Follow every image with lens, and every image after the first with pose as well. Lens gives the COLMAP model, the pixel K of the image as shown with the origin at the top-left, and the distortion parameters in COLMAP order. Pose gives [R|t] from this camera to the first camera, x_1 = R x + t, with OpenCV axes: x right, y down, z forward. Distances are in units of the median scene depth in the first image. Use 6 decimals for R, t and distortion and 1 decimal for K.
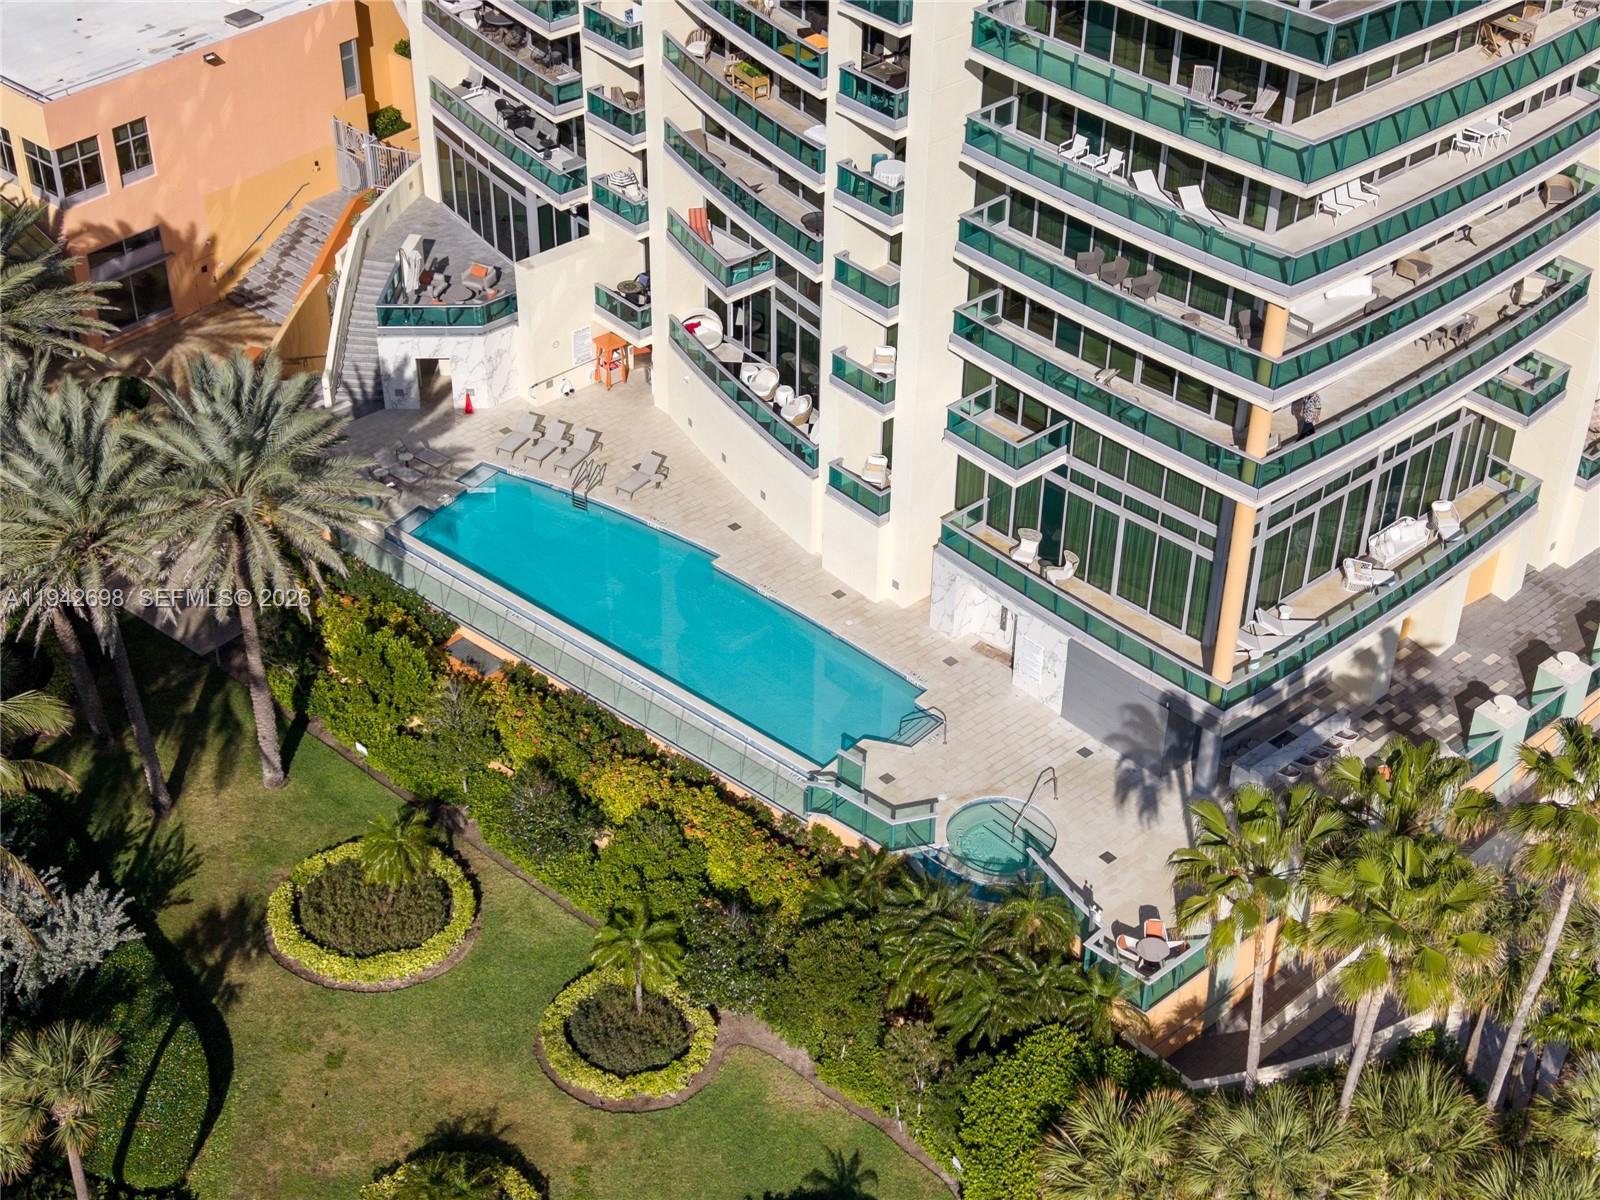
lens RADIAL K [[2251.9, 0, 801.1], [0, 2251.9, 599.2], [0, 0, 1]] dist [0.181571, -0.031074]
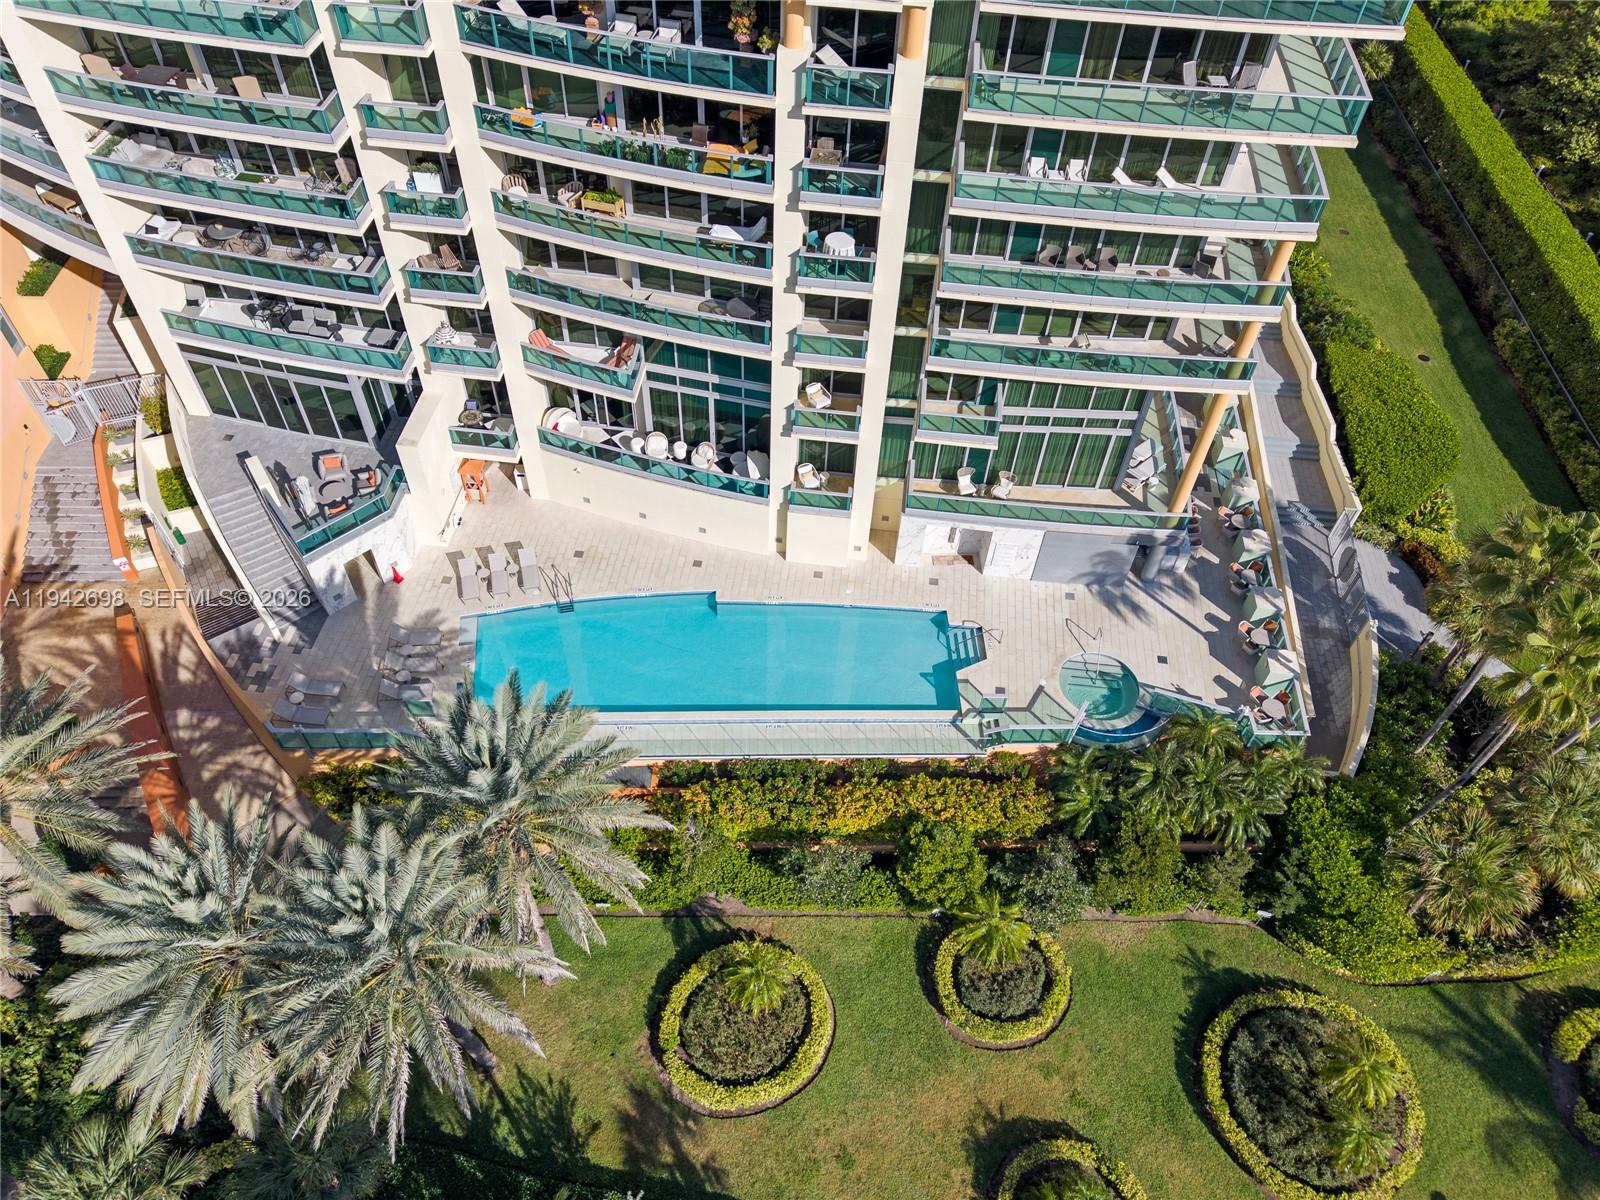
lens RADIAL K [[1128.3, 0, 876.1], [0, 1128.3, 620.7], [0, 0, 1]] dist [0.020873, 0.001210]
pose [[0.740660, -0.505777, 0.442280, -0.243767], [0.380108, 0.858231, 0.344902, -0.179400], [-0.554022, -0.087341, 0.827908, 0.422131]]
